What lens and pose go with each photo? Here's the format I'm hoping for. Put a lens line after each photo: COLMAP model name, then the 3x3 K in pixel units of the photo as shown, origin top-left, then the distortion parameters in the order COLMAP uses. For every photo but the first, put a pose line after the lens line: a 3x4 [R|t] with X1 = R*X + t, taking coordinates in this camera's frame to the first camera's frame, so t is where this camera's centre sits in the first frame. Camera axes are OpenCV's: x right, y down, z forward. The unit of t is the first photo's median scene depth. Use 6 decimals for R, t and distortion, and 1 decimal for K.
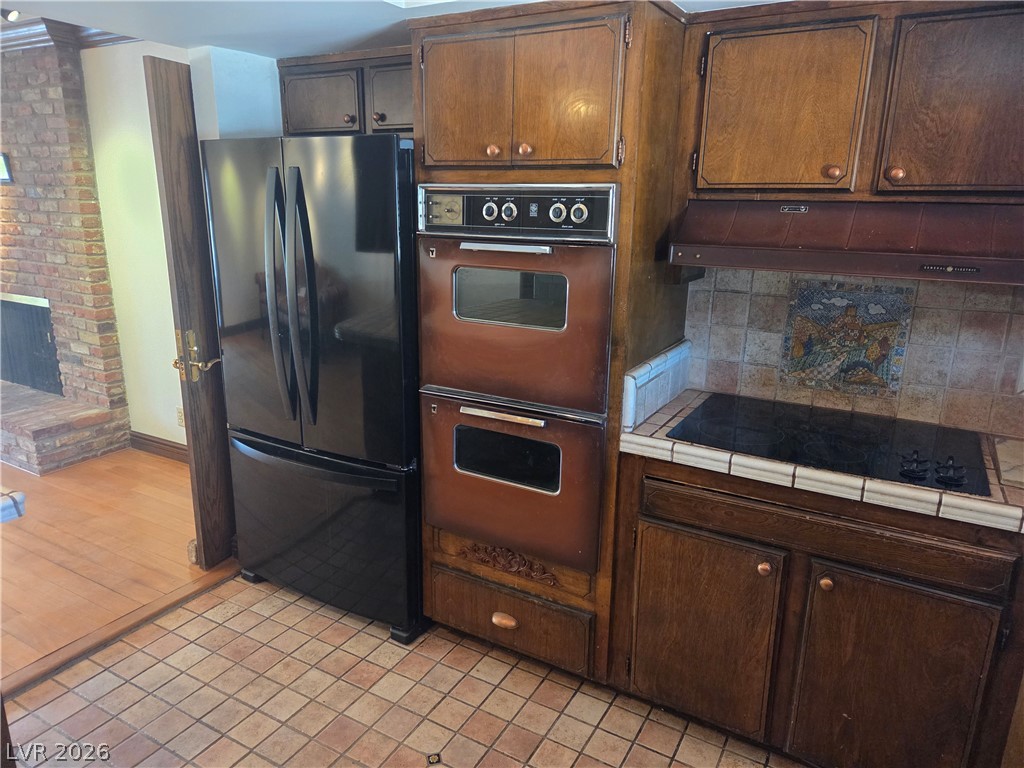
lens RADIAL K [[684.4, 0, 512.8], [0, 684.4, 385.1], [0, 0, 1]] dist [0.070045, -0.058127]
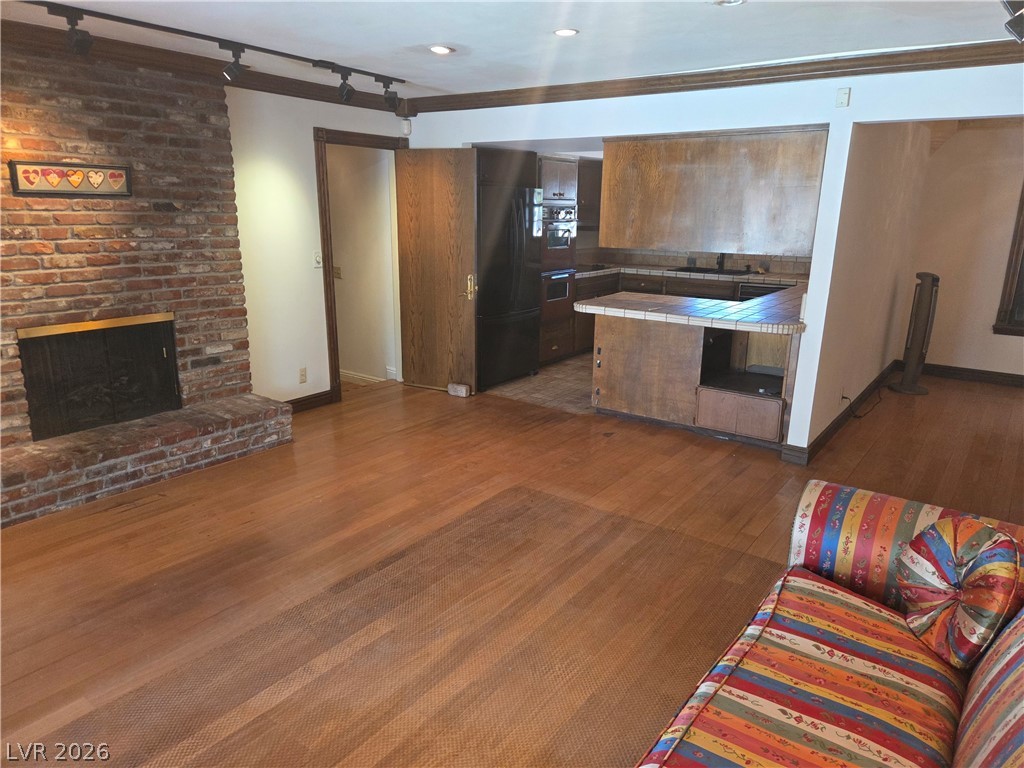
lens RADIAL K [[684.4, 0, 522.5], [0, 684.4, 385.7], [0, 0, 1]] dist [0.070045, -0.058127]
pose [[0.103122, -0.268536, 0.957734, -1.681146], [0.241440, 0.940829, 0.237799, -0.145172], [-0.964921, 0.206713, 0.161856, 0.385527]]
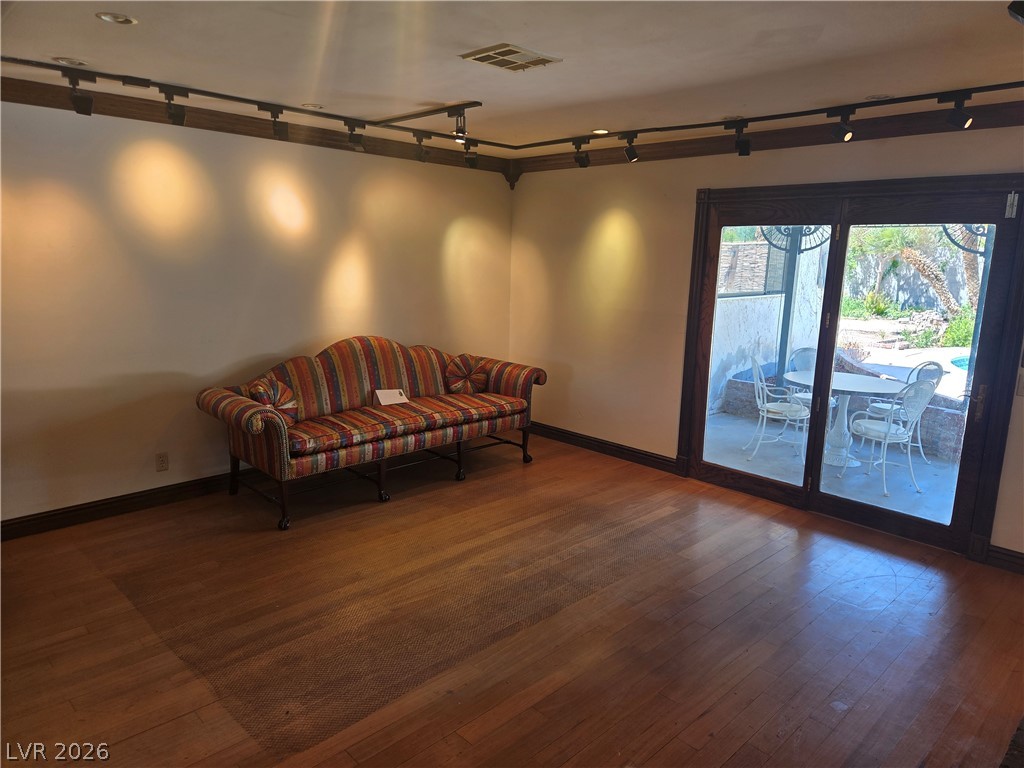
lens RADIAL K [[684.4, 0, 515.7], [0, 684.4, 383.1], [0, 0, 1]] dist [0.070045, -0.058127]
pose [[-0.291028, 0.153813, -0.944269, -0.355628], [-0.276354, 0.931403, 0.236891, -0.233644], [0.915932, 0.329895, -0.228557, 0.785191]]
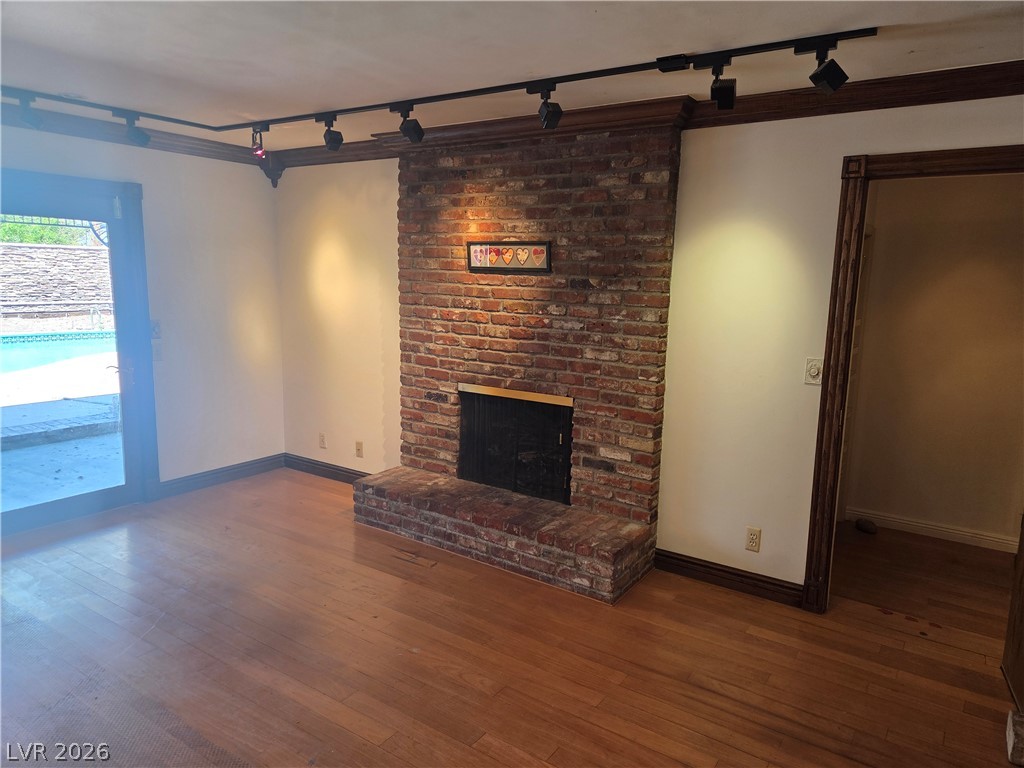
lens RADIAL K [[684.4, 0, 515.0], [0, 684.4, 388.2], [0, 0, 1]] dist [0.070045, -0.058127]
pose [[0.996994, 0.016609, -0.075674, -0.703968], [-0.023499, 0.995566, -0.091086, -0.054773], [0.073825, 0.092591, 0.992964, 0.112766]]
